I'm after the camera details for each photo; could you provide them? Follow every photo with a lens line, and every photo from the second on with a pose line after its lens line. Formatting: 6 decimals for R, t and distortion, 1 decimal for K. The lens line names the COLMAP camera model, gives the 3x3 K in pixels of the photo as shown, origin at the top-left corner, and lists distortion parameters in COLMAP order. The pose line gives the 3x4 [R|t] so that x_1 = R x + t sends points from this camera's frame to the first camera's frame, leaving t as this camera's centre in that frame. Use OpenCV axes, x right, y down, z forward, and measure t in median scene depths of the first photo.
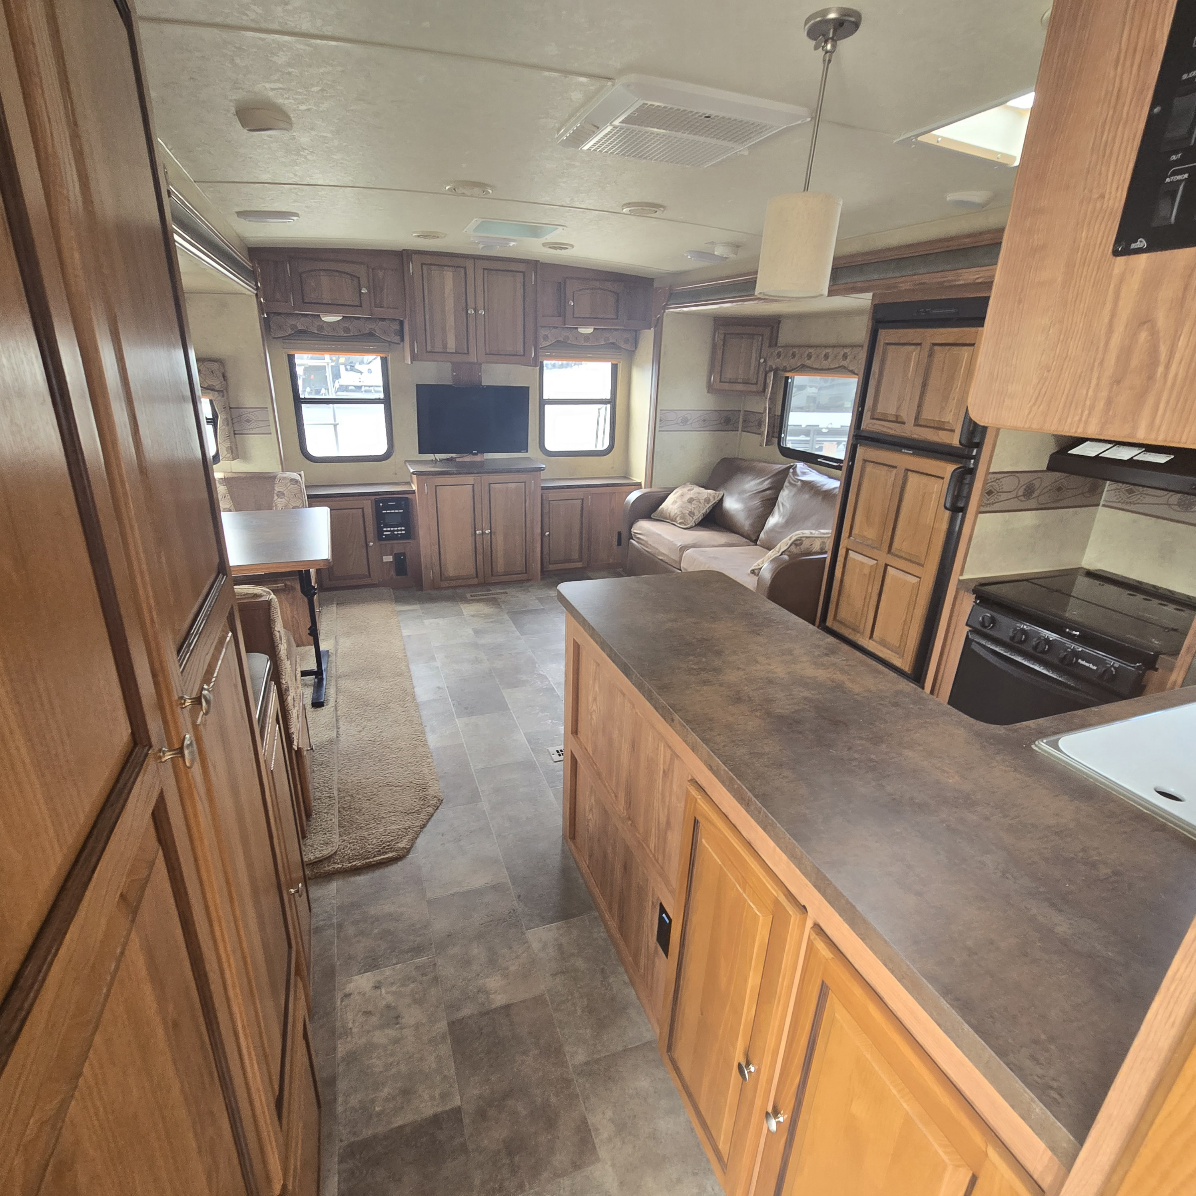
lens RADIAL K [[657.8, 0, 587.8], [0, 657.8, 610.9], [0, 0, 1]] dist [-0.004736, 0.004274]
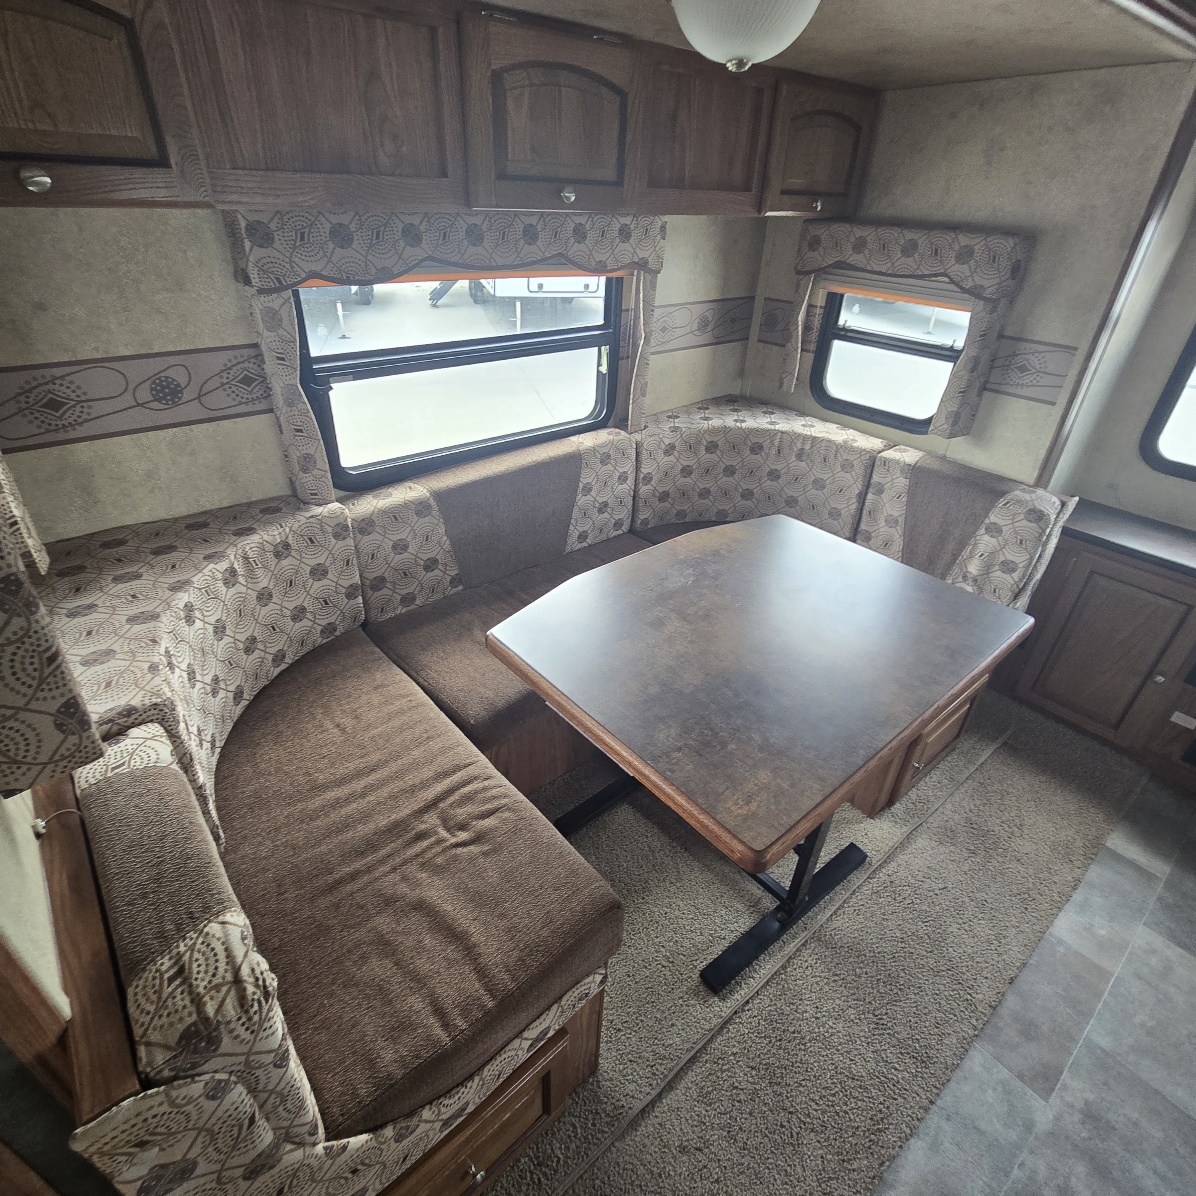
lens RADIAL K [[657.8, 0, 598.0], [0, 657.8, 607.8], [0, 0, 1]] dist [-0.004736, 0.004274]
pose [[0.347727, 0.494569, -0.796547, -0.133144], [-0.366151, 0.853733, 0.370235, -0.177430], [0.863145, 0.162916, 0.477954, 0.459292]]
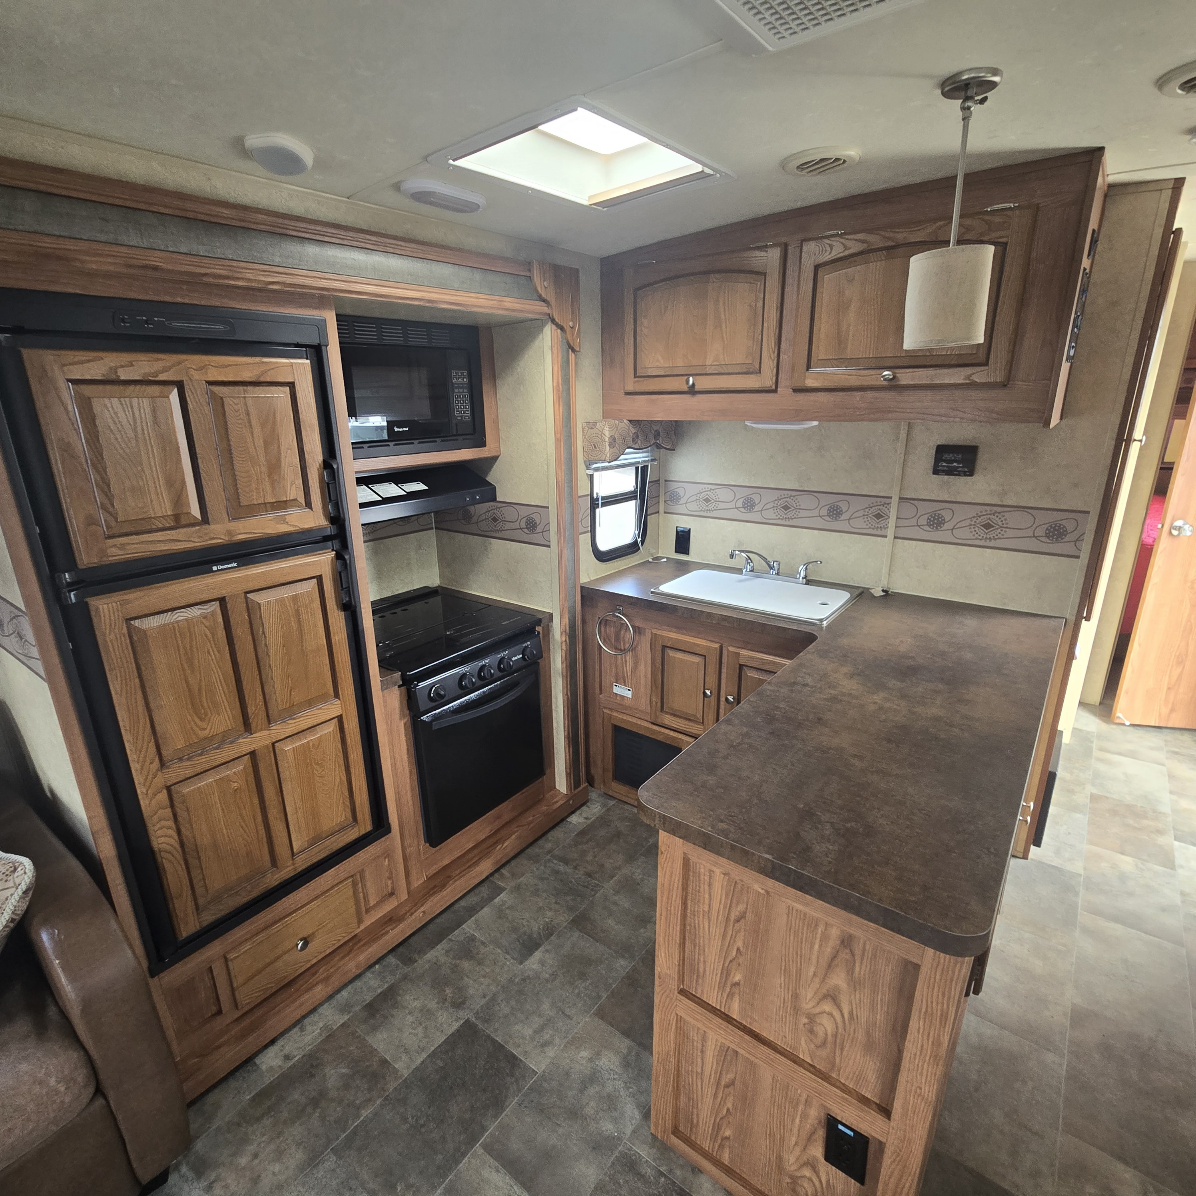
lens RADIAL K [[657.8, 0, 591.6], [0, 657.8, 608.9], [0, 0, 1]] dist [-0.004736, 0.004274]
pose [[-0.538617, -0.287107, 0.792124, -0.090405], [0.303542, 0.810897, 0.500309, -0.243989], [-0.785973, 0.509918, -0.349614, 0.587429]]
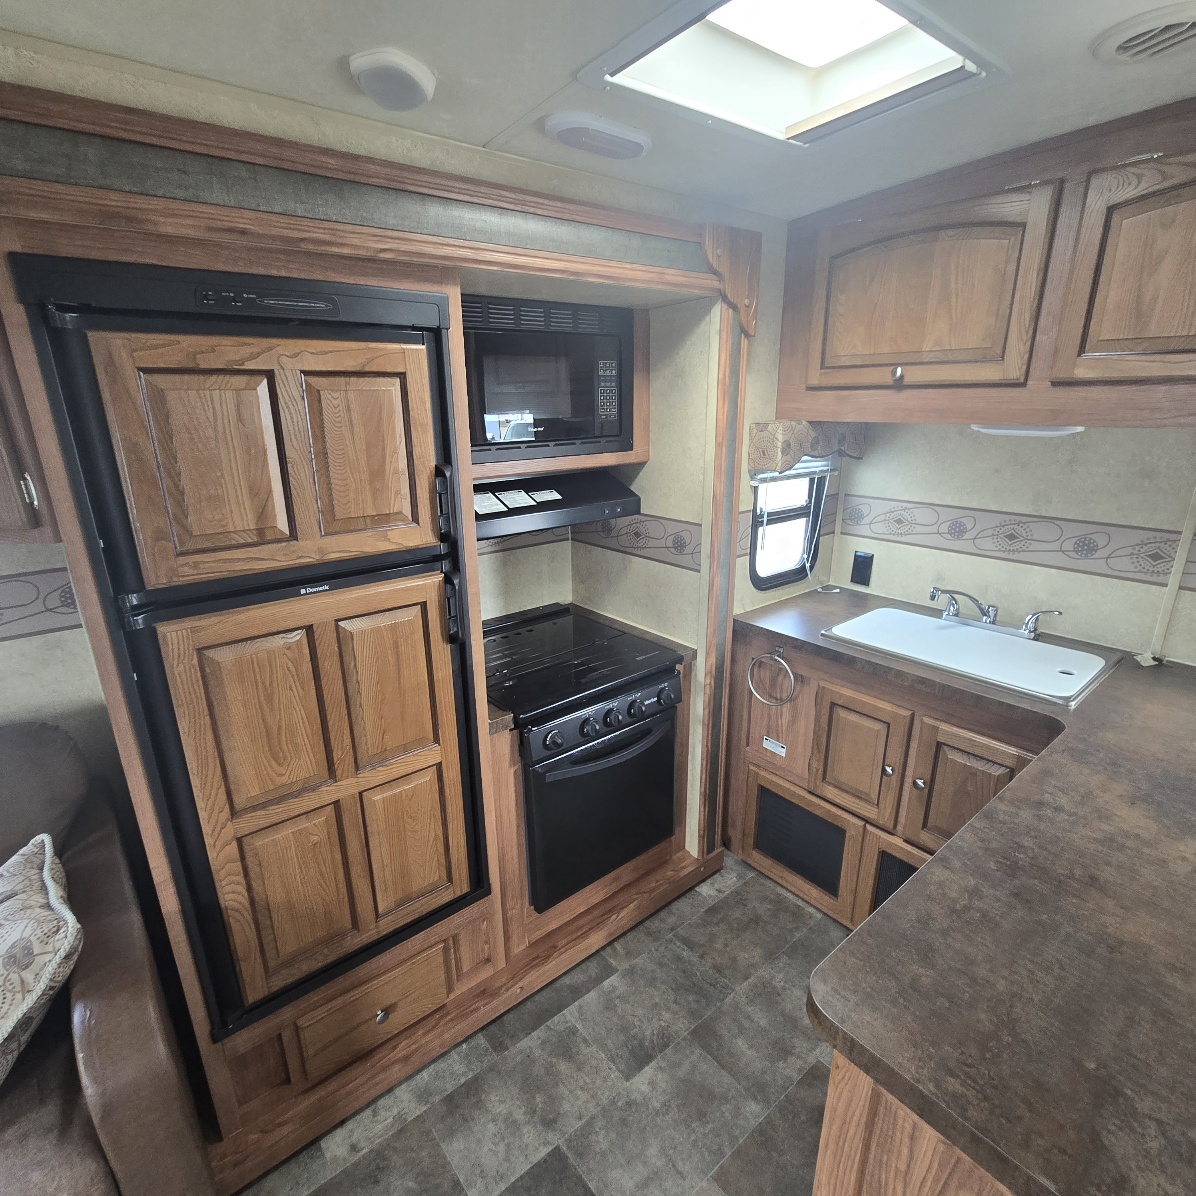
lens RADIAL K [[657.8, 0, 590.5], [0, 657.8, 610.4], [0, 0, 1]] dist [-0.004736, 0.004274]
pose [[-0.334281, -0.324149, 0.884976, -0.011550], [0.344367, 0.832059, 0.434844, -0.225505], [-0.877307, 0.450117, -0.166515, 0.551813]]
